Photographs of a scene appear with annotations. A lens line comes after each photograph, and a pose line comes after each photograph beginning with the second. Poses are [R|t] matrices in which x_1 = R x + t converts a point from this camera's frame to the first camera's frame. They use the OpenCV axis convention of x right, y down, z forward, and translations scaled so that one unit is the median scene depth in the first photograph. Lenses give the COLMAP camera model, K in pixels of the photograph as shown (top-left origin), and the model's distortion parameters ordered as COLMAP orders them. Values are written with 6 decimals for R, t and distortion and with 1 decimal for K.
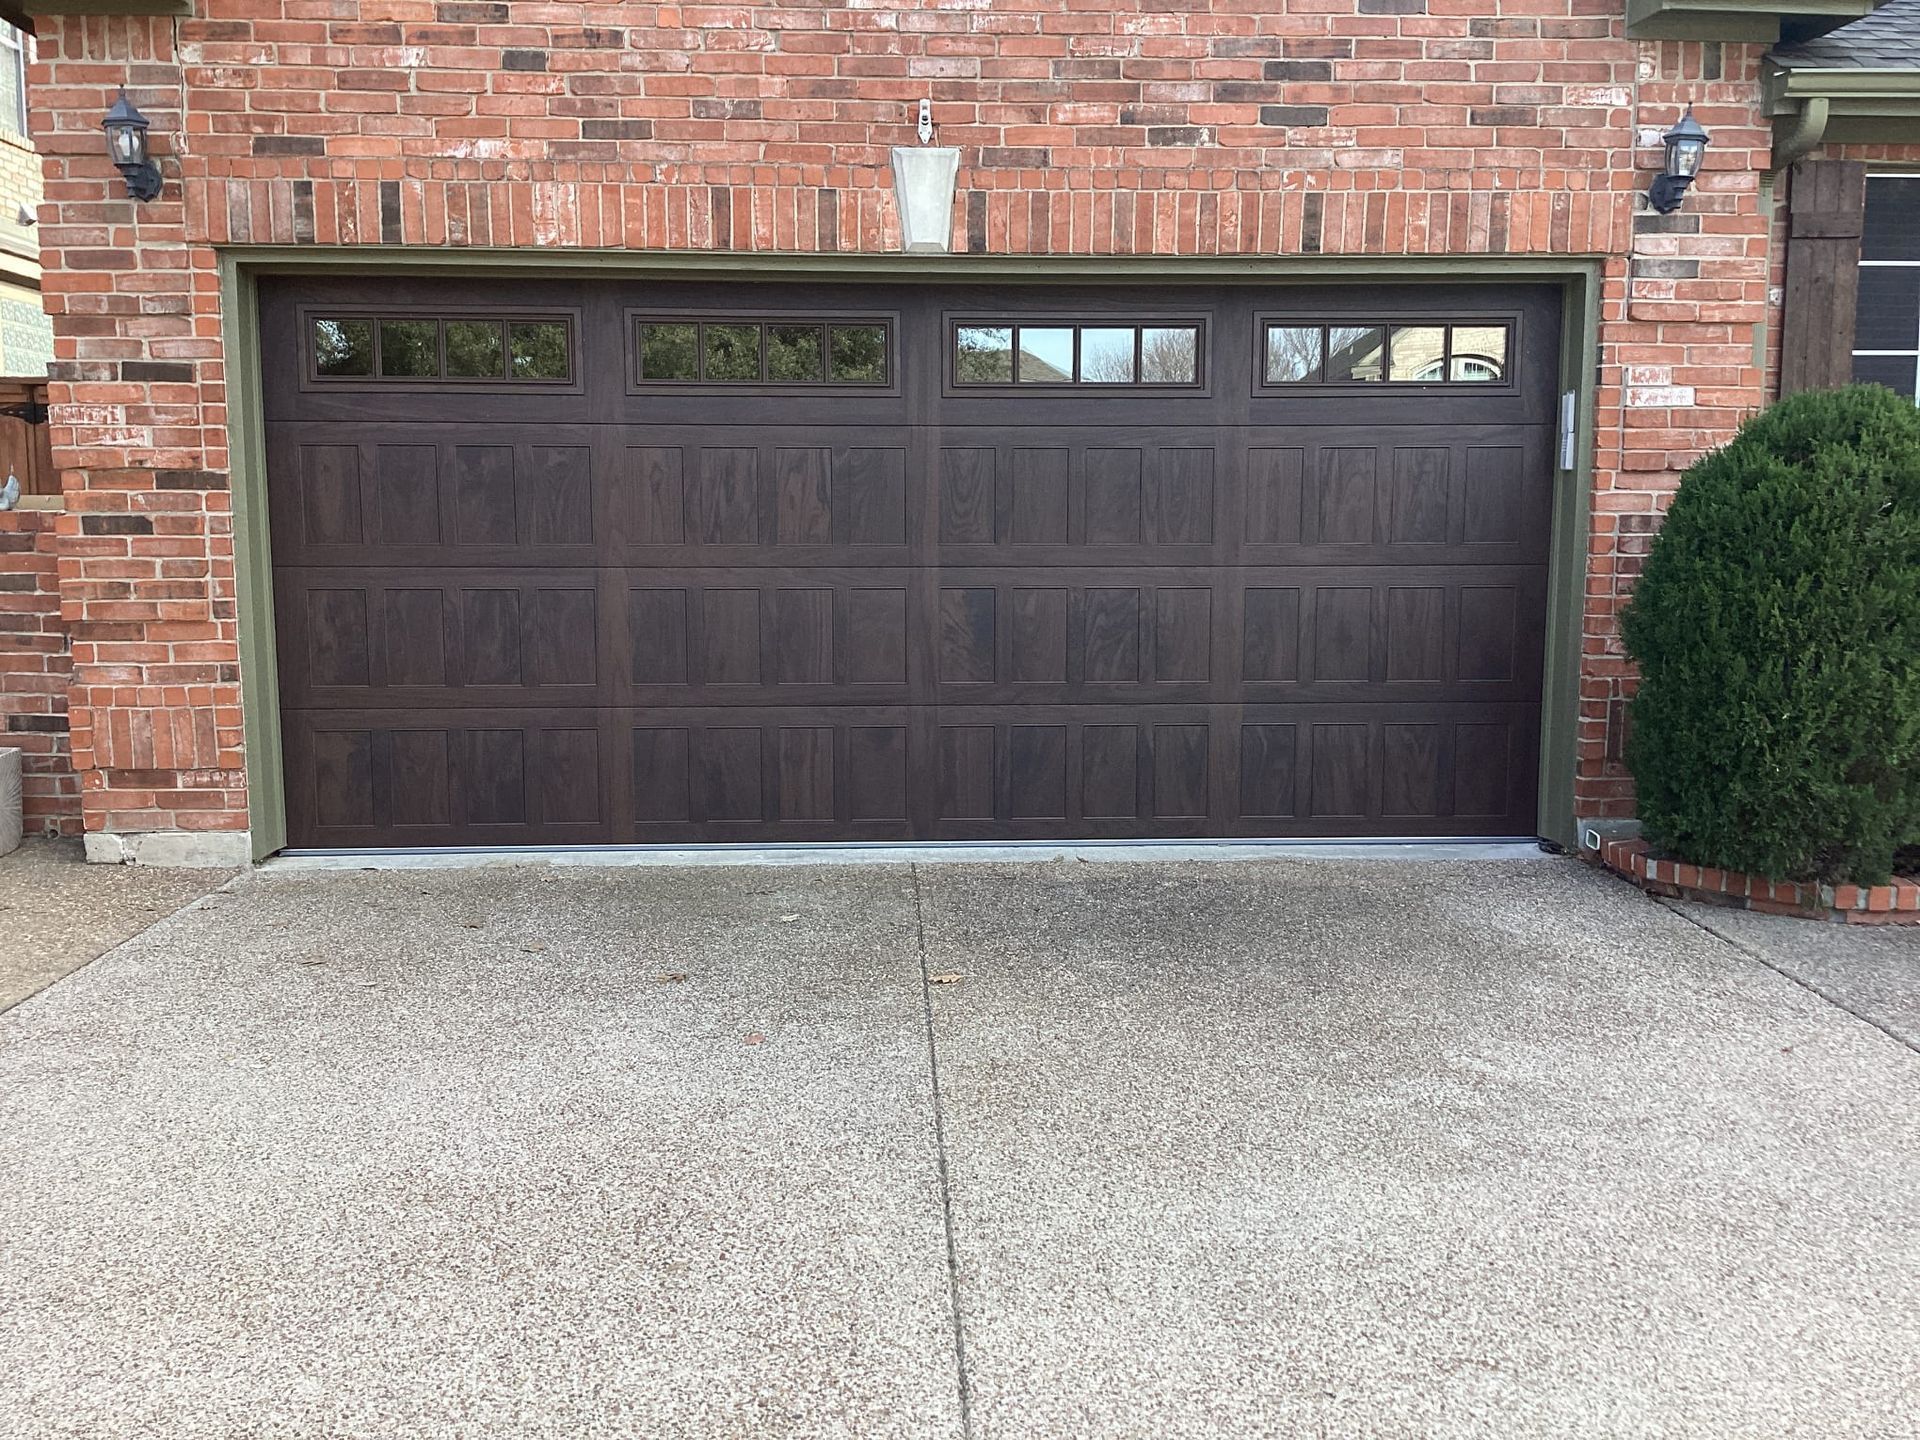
lens RADIAL K [[1743.8, 0, 961.6], [0, 1743.8, 700.0], [0, 0, 1]] dist [0.077238, -0.132125]
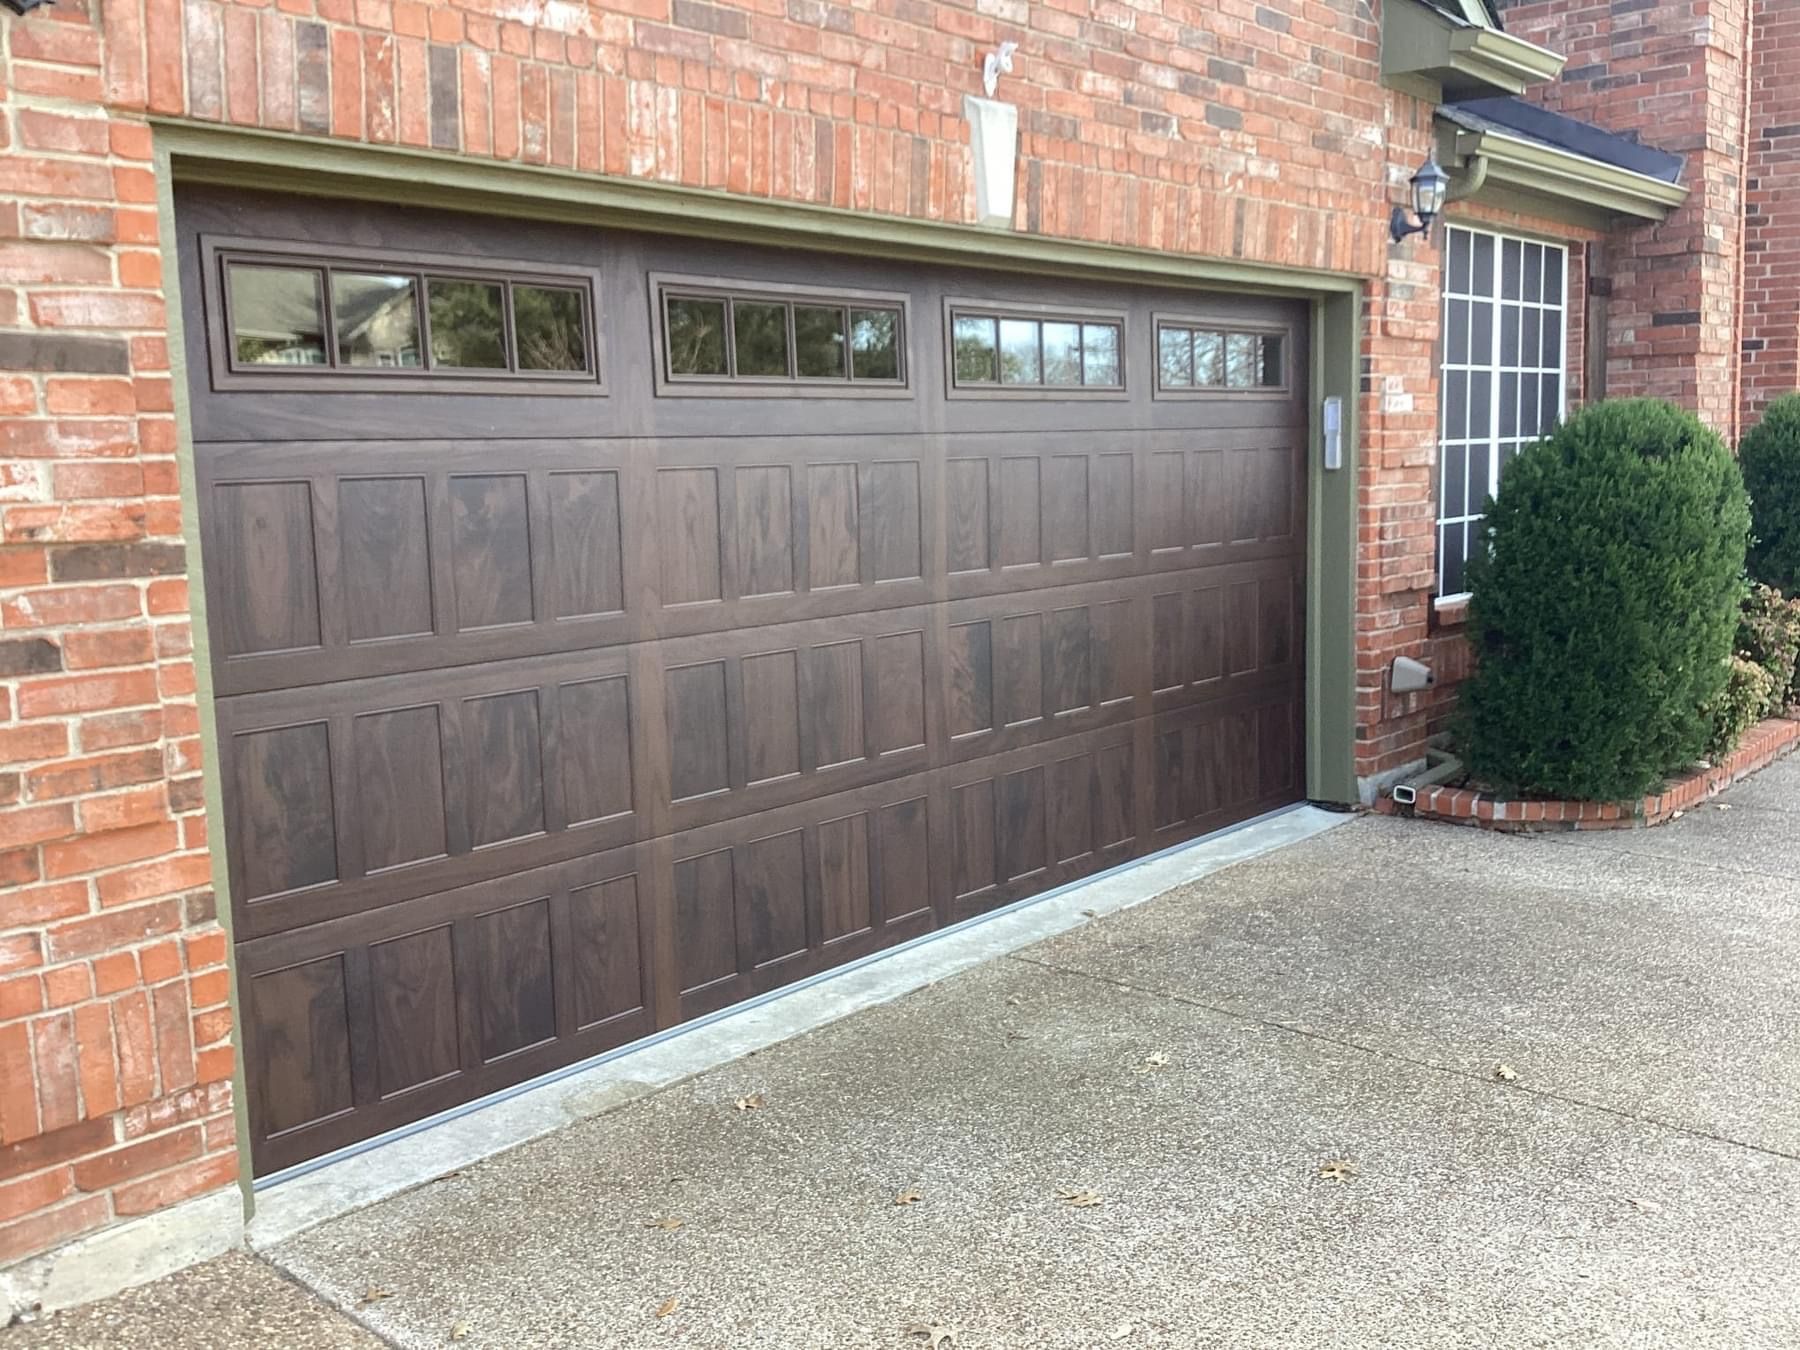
lens RADIAL K [[1634.9, 0, 901.5], [0, 1634.9, 656.3], [0, 0, 1]] dist [0.077238, -0.132125]
pose [[0.703319, -0.107079, 0.702764, -0.620612], [0.105777, 0.993349, 0.045495, -0.093810], [-0.702961, 0.042339, 0.709967, 0.485961]]
